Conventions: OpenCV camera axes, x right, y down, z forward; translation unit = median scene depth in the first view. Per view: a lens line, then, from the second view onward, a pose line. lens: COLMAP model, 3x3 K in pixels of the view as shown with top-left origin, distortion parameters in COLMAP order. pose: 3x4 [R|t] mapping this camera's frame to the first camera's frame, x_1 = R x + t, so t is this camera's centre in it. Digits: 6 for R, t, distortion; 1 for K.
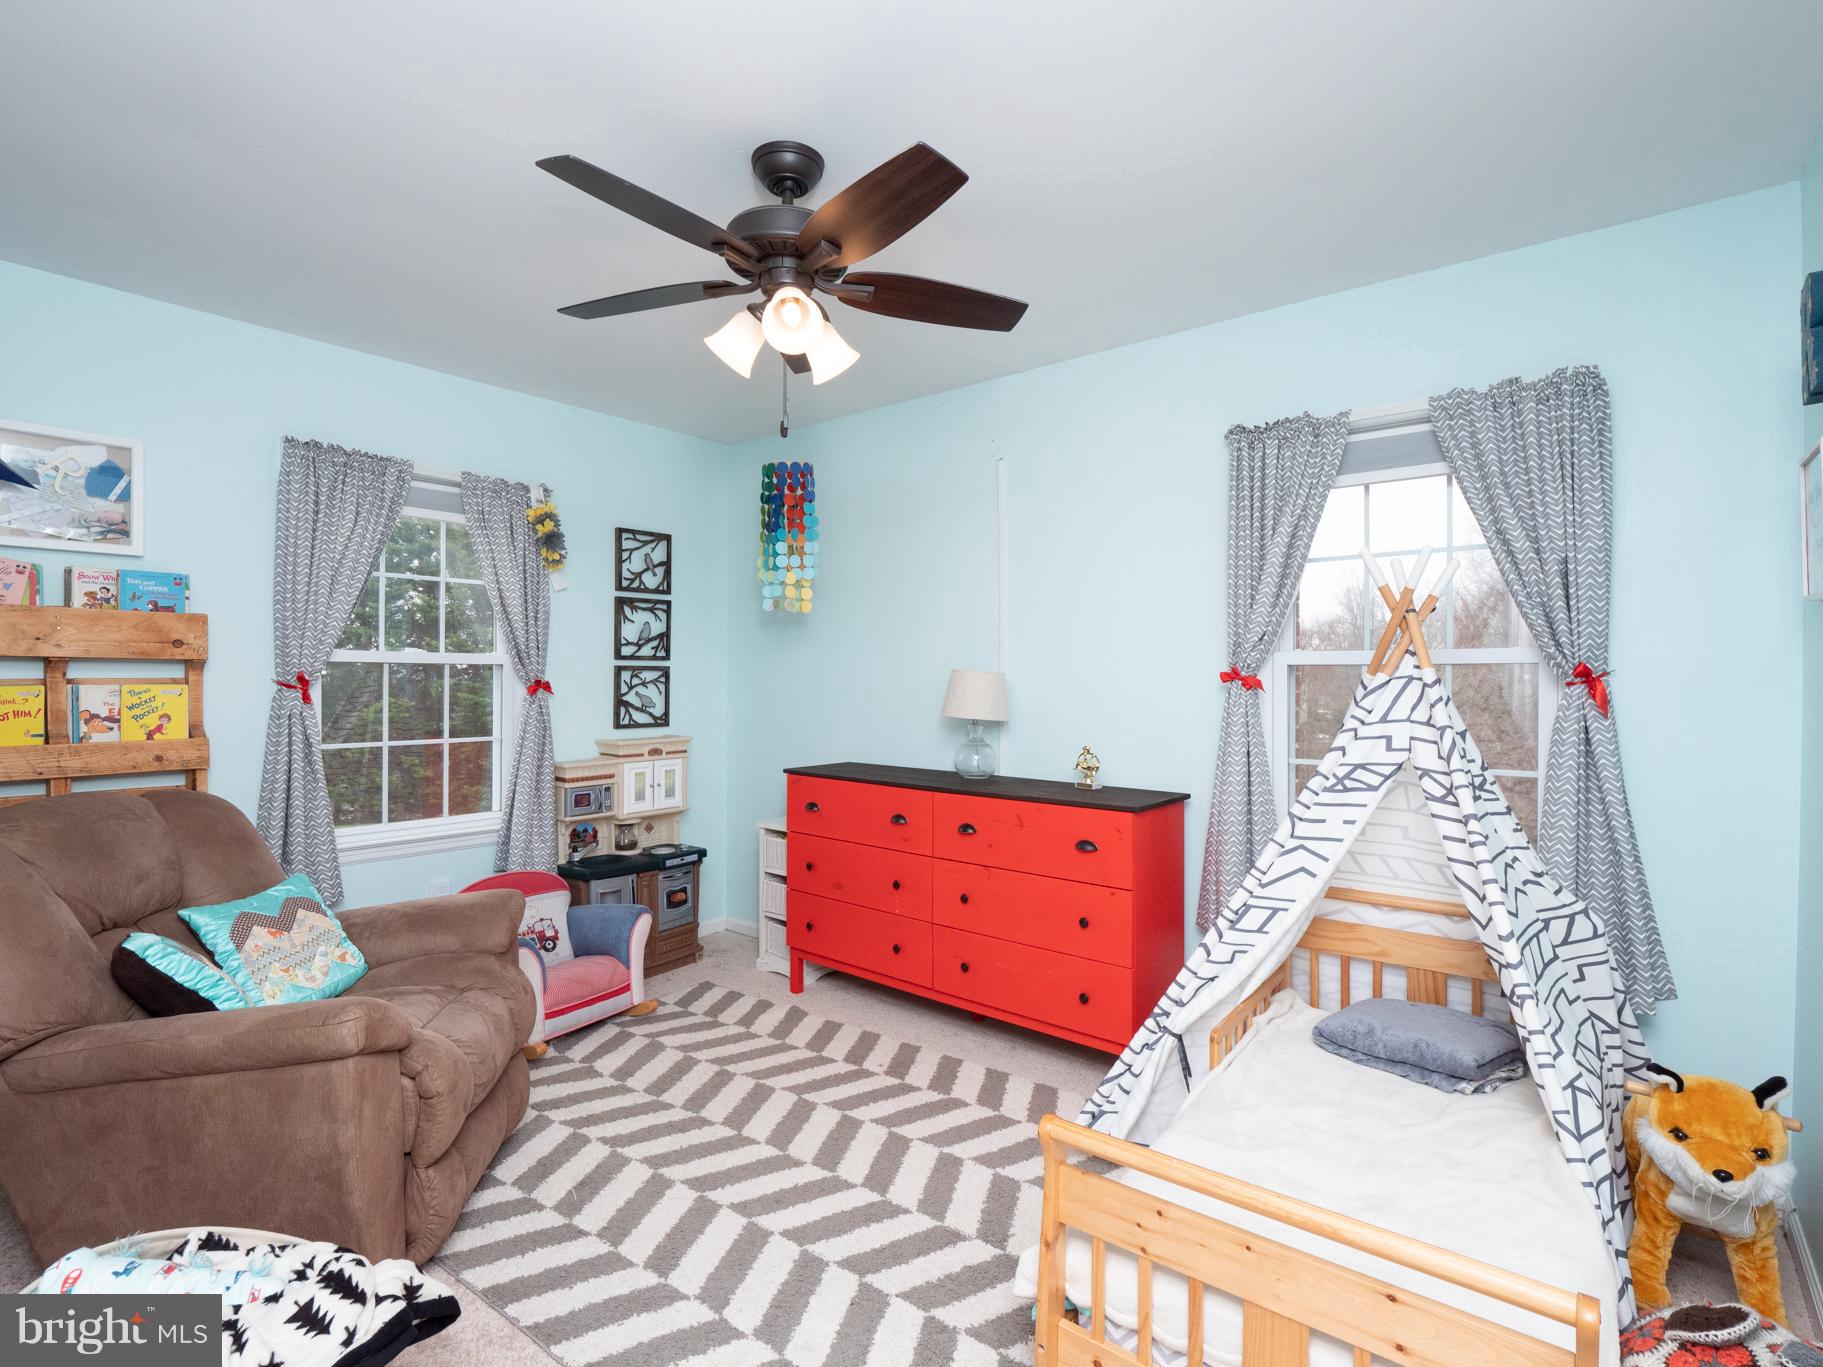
lens RADIAL K [[893.3, 0, 909.4], [0, 893.3, 662.9], [0, 0, 1]] dist [0.001893, -0.013235]
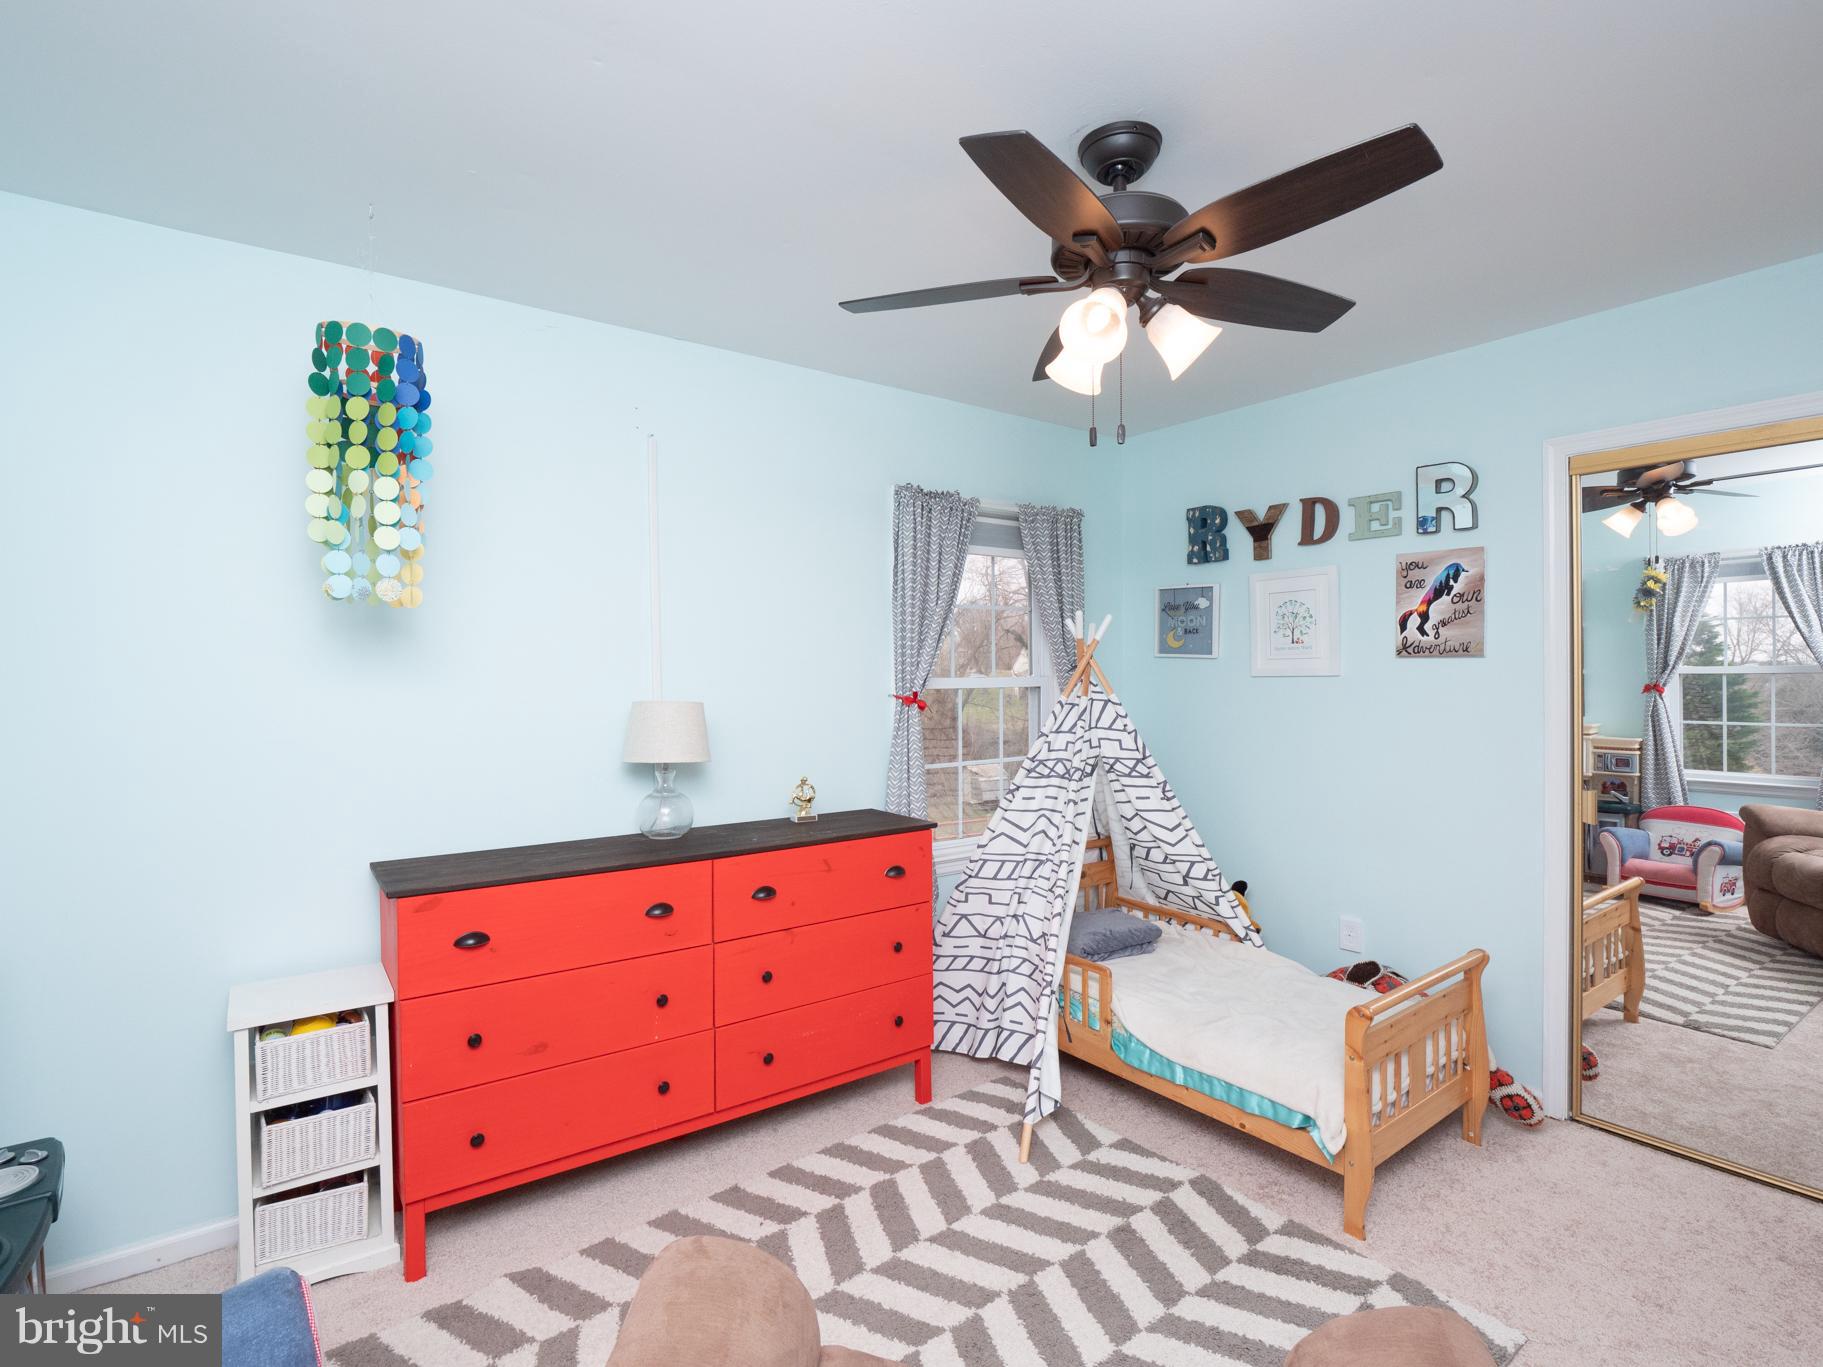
lens RADIAL K [[893.3, 0, 909.4], [0, 893.3, 662.9], [0, 0, 1]] dist [0.001893, -0.013235]
pose [[0.254078, 0.003591, 0.967177, -0.681280], [-0.008993, 0.999959, -0.001350, -0.027647], [-0.967142, -0.008355, 0.254099, 0.634067]]
